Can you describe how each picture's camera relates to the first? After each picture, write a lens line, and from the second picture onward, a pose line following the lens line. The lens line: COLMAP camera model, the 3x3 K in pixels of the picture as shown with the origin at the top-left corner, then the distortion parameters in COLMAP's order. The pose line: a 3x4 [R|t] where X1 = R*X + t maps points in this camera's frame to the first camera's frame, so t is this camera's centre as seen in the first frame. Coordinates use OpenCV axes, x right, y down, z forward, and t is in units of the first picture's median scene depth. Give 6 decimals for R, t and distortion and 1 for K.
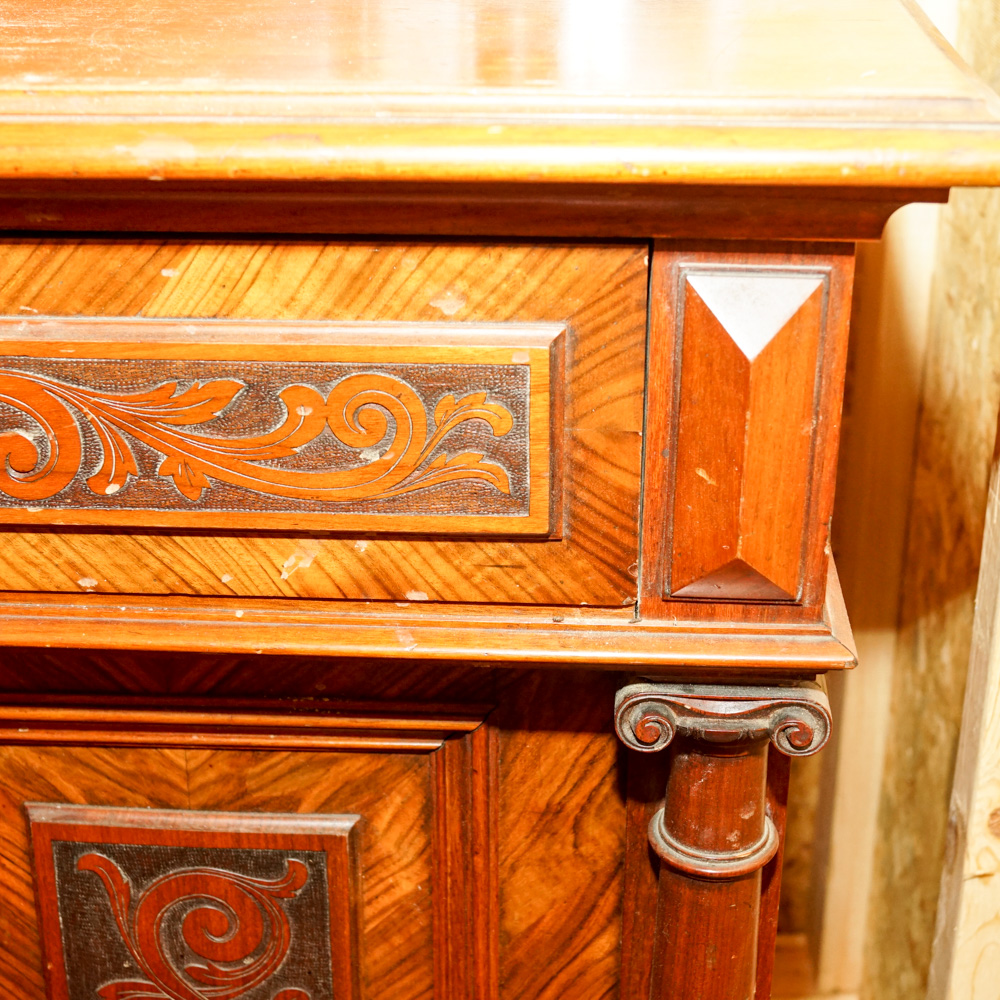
lens RADIAL K [[1661.9, 0, 500.0], [0, 1661.9, 500.0], [0, 0, 1]] dist [0.019574, 0.041503]
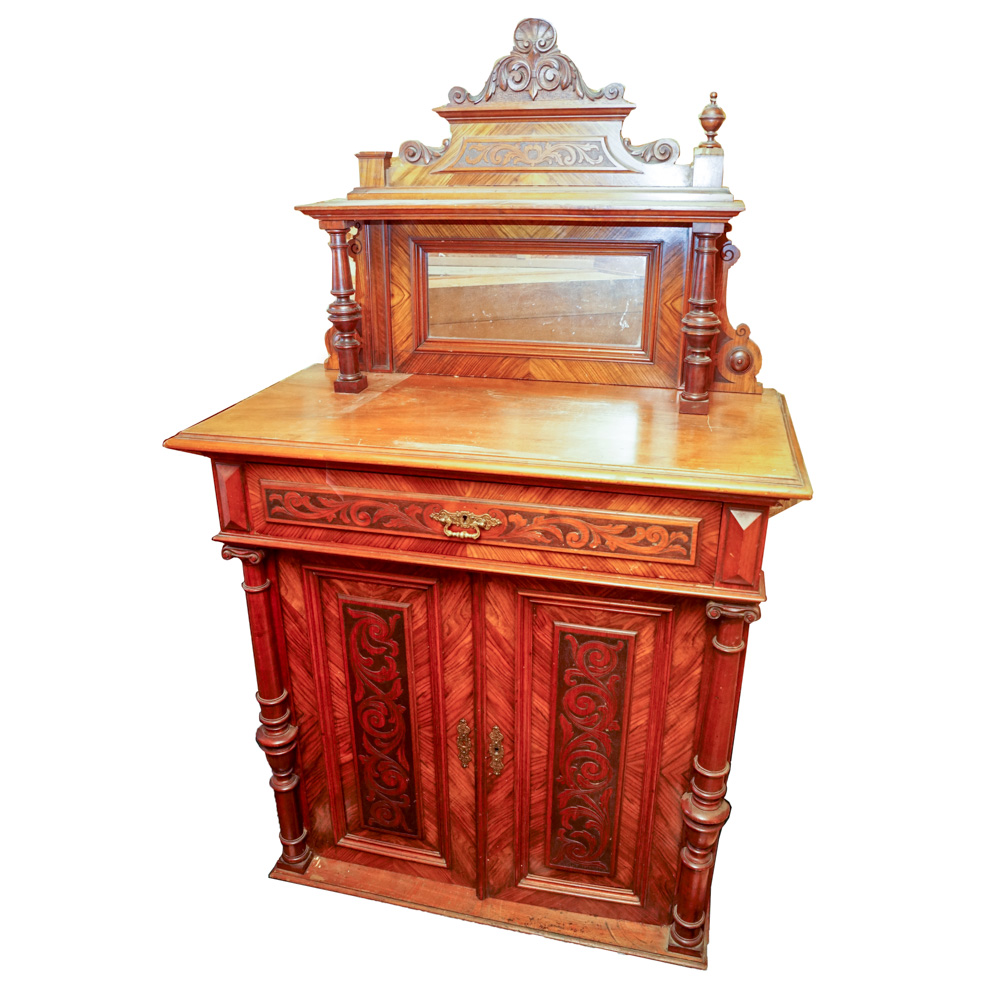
lens RADIAL K [[816.8, 0, 500.0], [0, 816.8, 500.0], [0, 0, 1]] dist [-0.003605, 0.002267]
pose [[0.983835, 0.071880, -0.164019, -0.118220], [-0.080525, 0.995659, -0.046679, -0.007964], [0.159951, 0.059132, 0.985352, -1.071791]]
